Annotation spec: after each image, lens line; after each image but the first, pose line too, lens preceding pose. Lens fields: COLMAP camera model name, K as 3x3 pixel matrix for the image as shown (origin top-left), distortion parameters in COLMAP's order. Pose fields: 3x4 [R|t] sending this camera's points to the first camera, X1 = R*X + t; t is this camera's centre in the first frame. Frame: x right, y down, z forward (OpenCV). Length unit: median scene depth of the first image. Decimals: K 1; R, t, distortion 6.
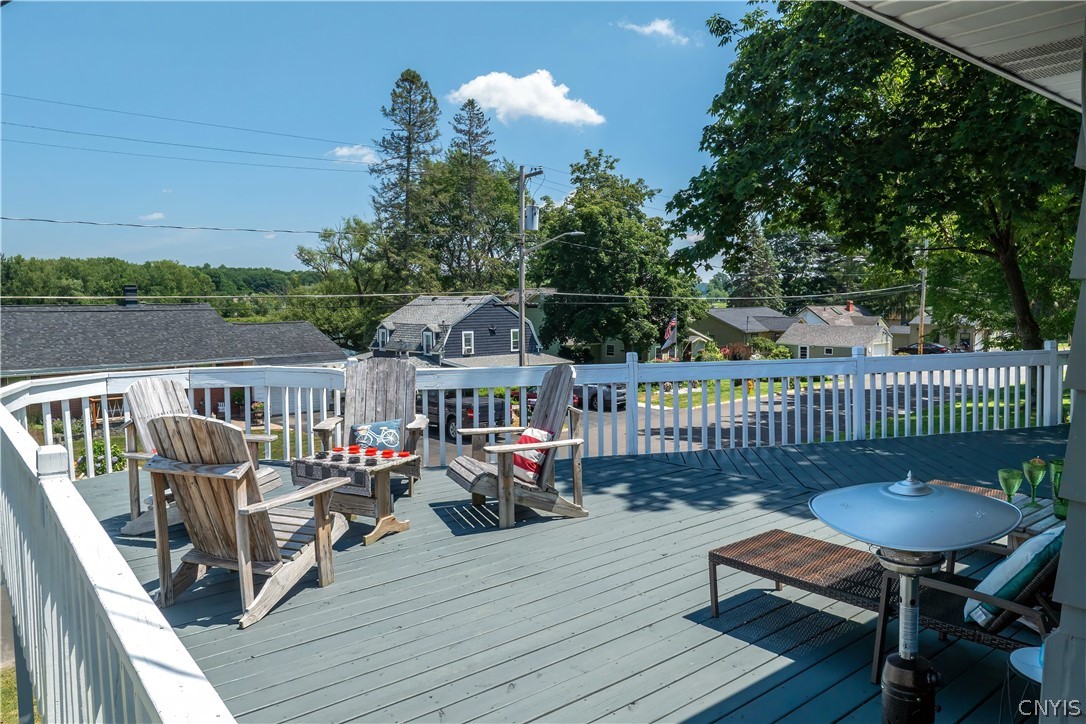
lens RADIAL K [[754.9, 0, 528.3], [0, 754.9, 331.7], [0, 0, 1]] dist [-0.033251, 0.001444]
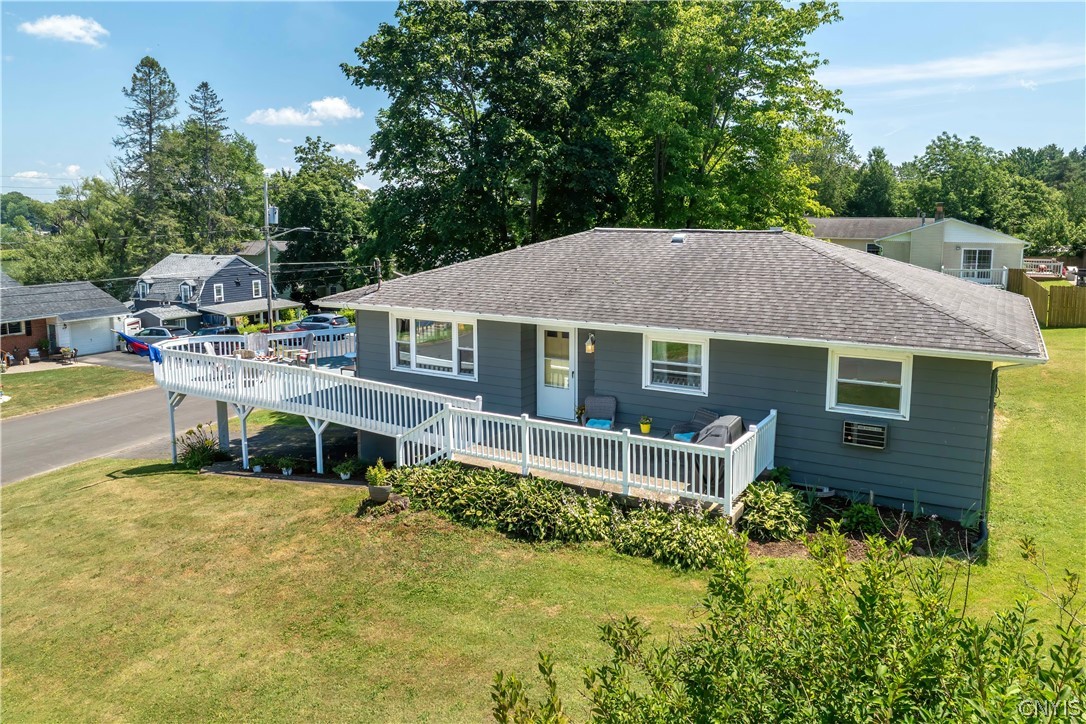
lens RADIAL K [[754.9, 0, 528.3], [0, 754.9, 331.7], [0, 0, 1]] dist [-0.033251, 0.001444]
pose [[0.937145, -0.047531, 0.345688, -0.026595], [0.012543, 0.994627, 0.102757, -0.037961], [-0.348715, -0.091962, 0.932706, -0.328841]]
